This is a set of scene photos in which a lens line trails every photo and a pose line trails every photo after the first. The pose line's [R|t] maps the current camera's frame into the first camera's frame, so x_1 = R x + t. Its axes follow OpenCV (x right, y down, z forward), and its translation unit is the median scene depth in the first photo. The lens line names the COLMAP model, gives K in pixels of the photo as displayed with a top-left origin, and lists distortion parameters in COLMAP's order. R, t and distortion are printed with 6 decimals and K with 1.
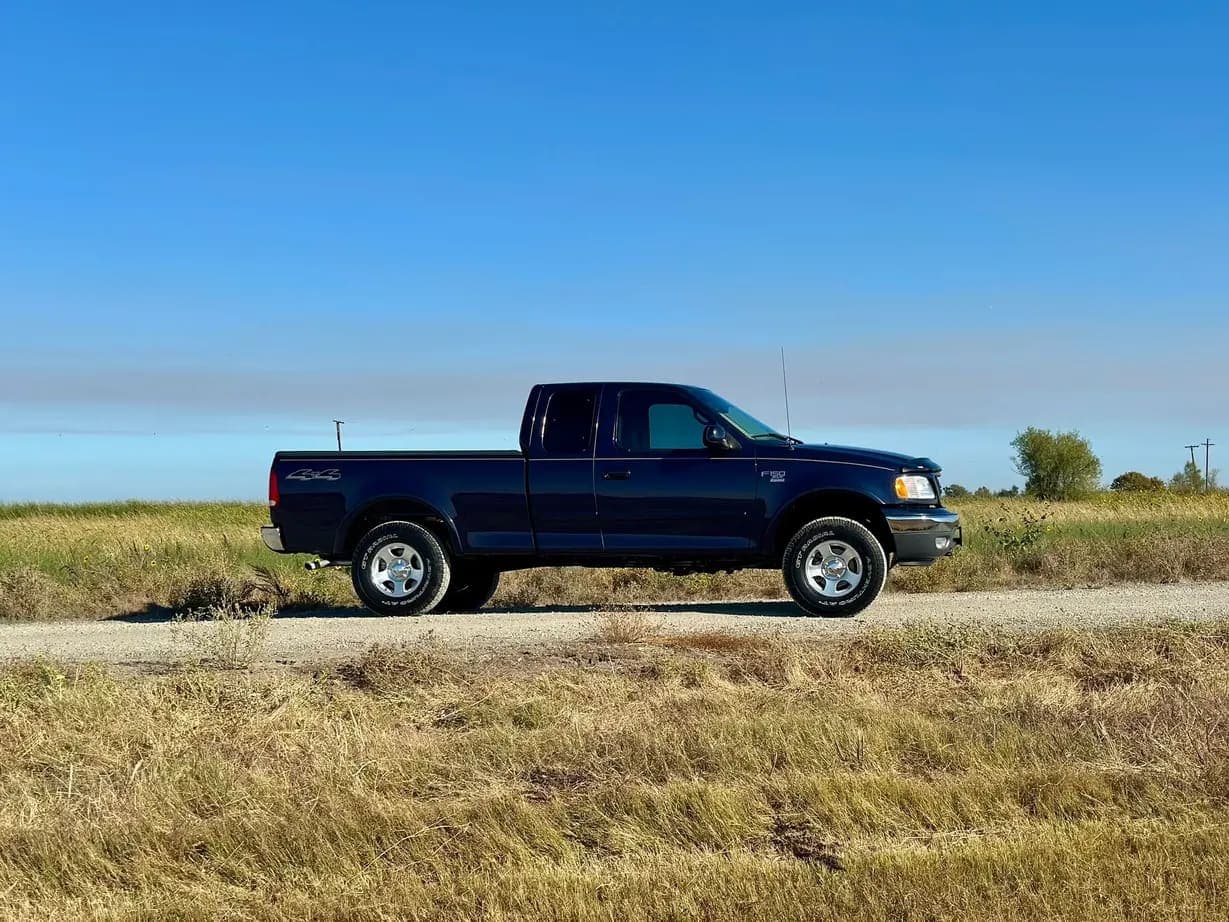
lens RADIAL K [[1700.5, 0, 621.3], [0, 1700.5, 464.9], [0, 0, 1]] dist [0.114009, 0.000000]
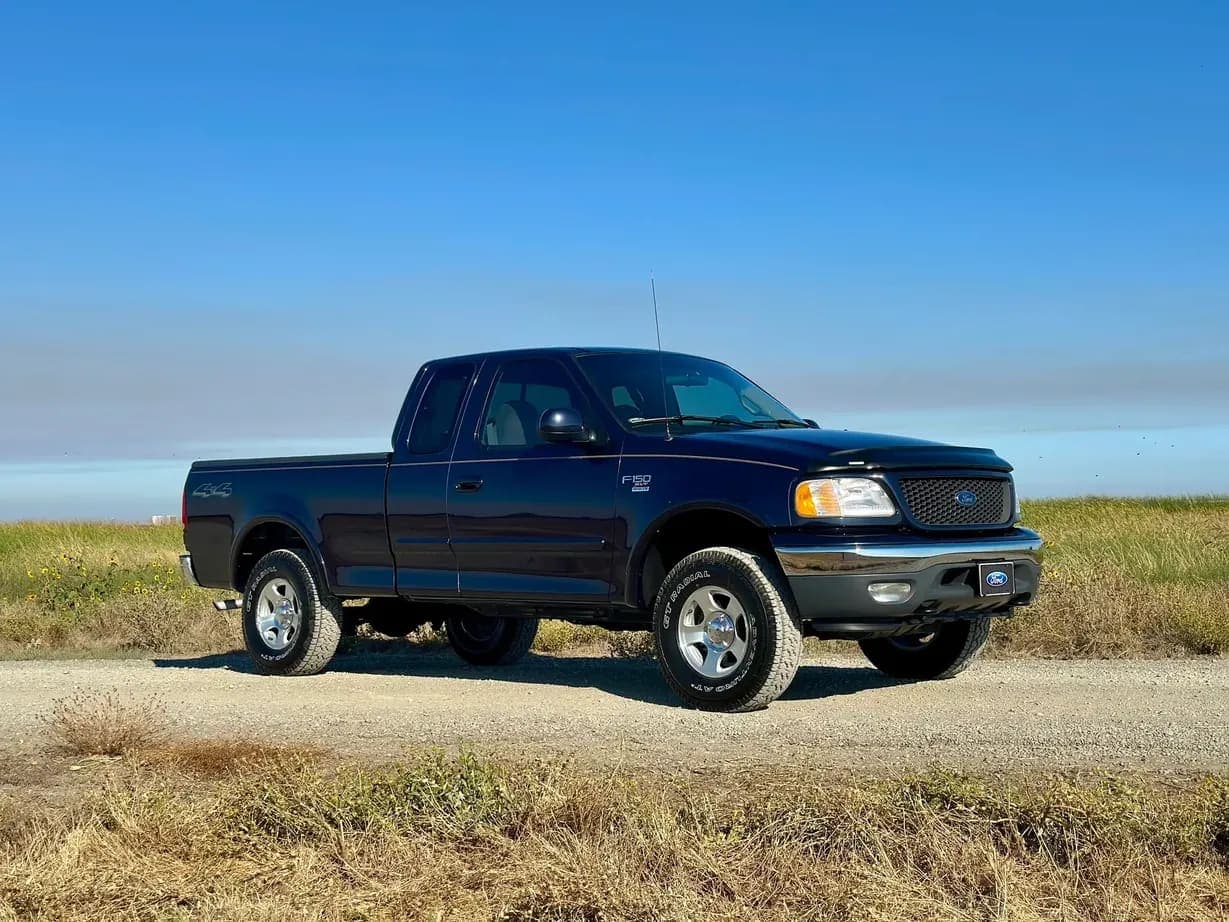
lens RADIAL K [[1700.5, 0, 605.0], [0, 1700.5, 457.3], [0, 0, 1]] dist [0.114009, 0.000000]
pose [[0.831120, -0.025768, -0.555495, 0.420755], [0.023792, 0.999659, -0.010773, 0.003454], [0.555583, -0.004262, 0.831450, 0.451670]]
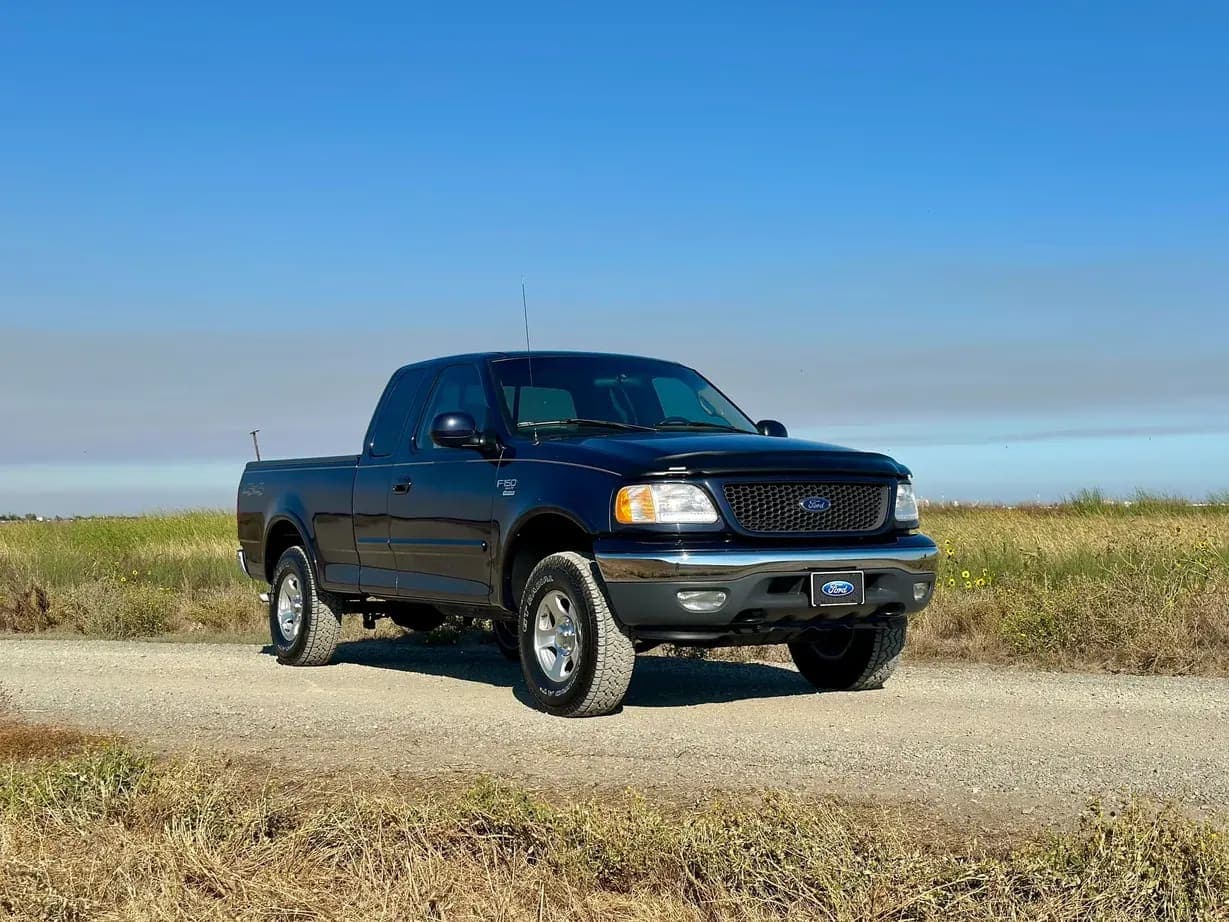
lens RADIAL K [[1700.5, 0, 609.9], [0, 1700.5, 465.0], [0, 0, 1]] dist [0.114009, 0.000000]
pose [[0.661759, -0.019403, -0.749466, 0.580044], [0.022354, 0.999731, -0.006144, 0.003061], [0.749384, -0.012687, 0.662014, 0.586775]]
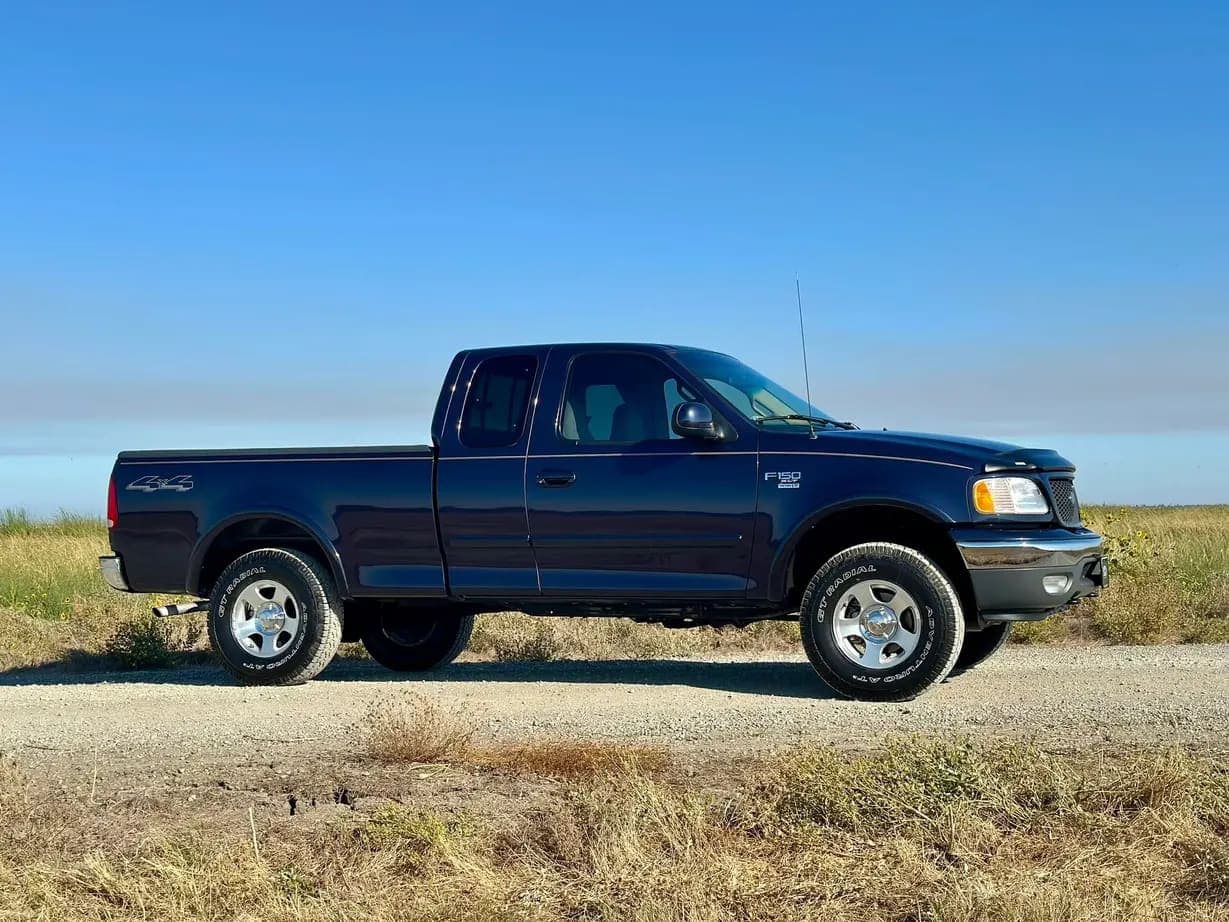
lens RADIAL K [[1700.5, 0, 614.8], [0, 1700.5, 464.1], [0, 0, 1]] dist [0.114009, 0.000000]
pose [[0.980142, -0.009860, -0.198054, 0.150475], [0.008273, 0.999927, -0.008842, 0.005694], [0.198127, 0.007028, 0.980151, 0.343879]]
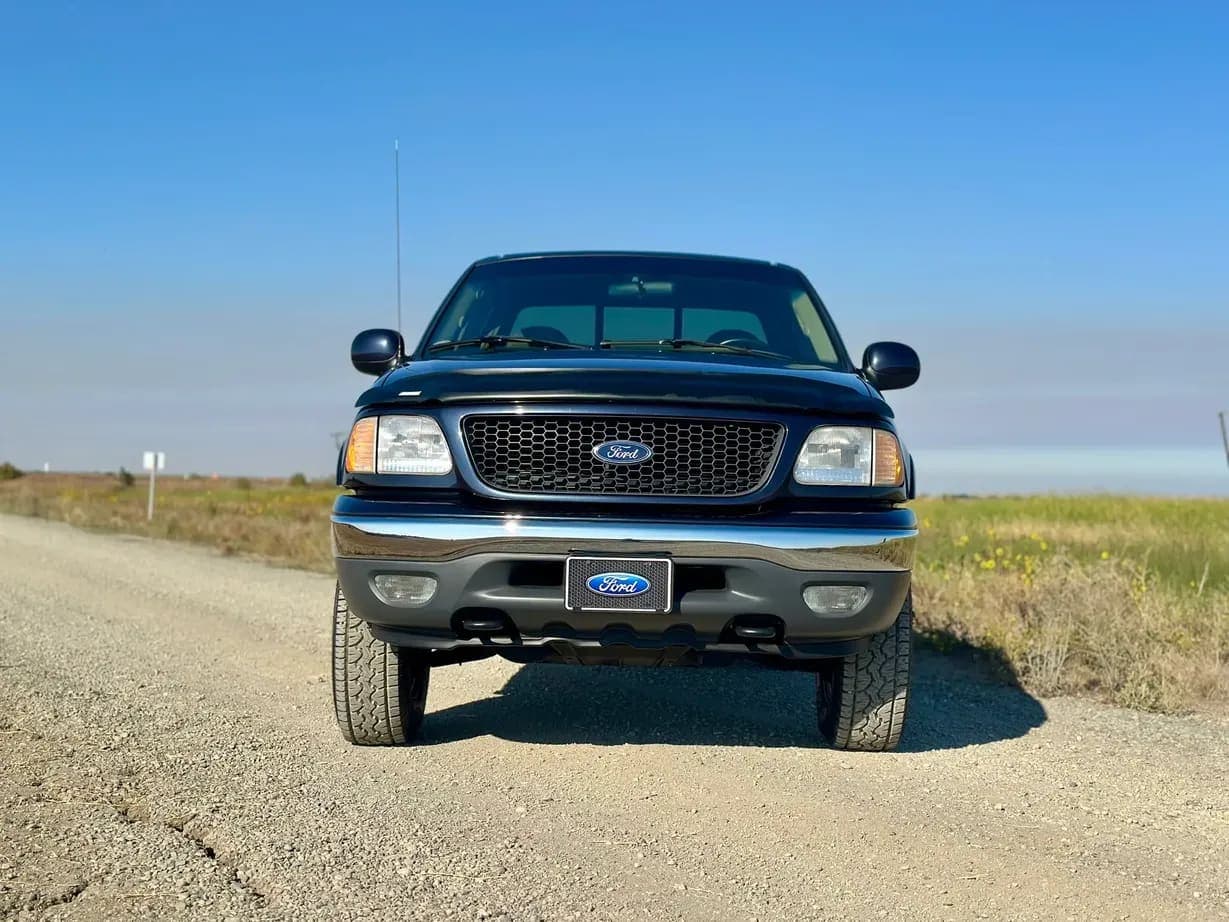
lens RADIAL K [[1700.5, 0, 617.4], [0, 1700.5, 463.7], [0, 0, 1]] dist [0.114009, 0.000000]
pose [[0.160230, -0.001359, -0.987079, 0.556877], [-0.001870, 0.999997, -0.001680, 0.017602], [0.987078, 0.002115, 0.160227, 0.962362]]
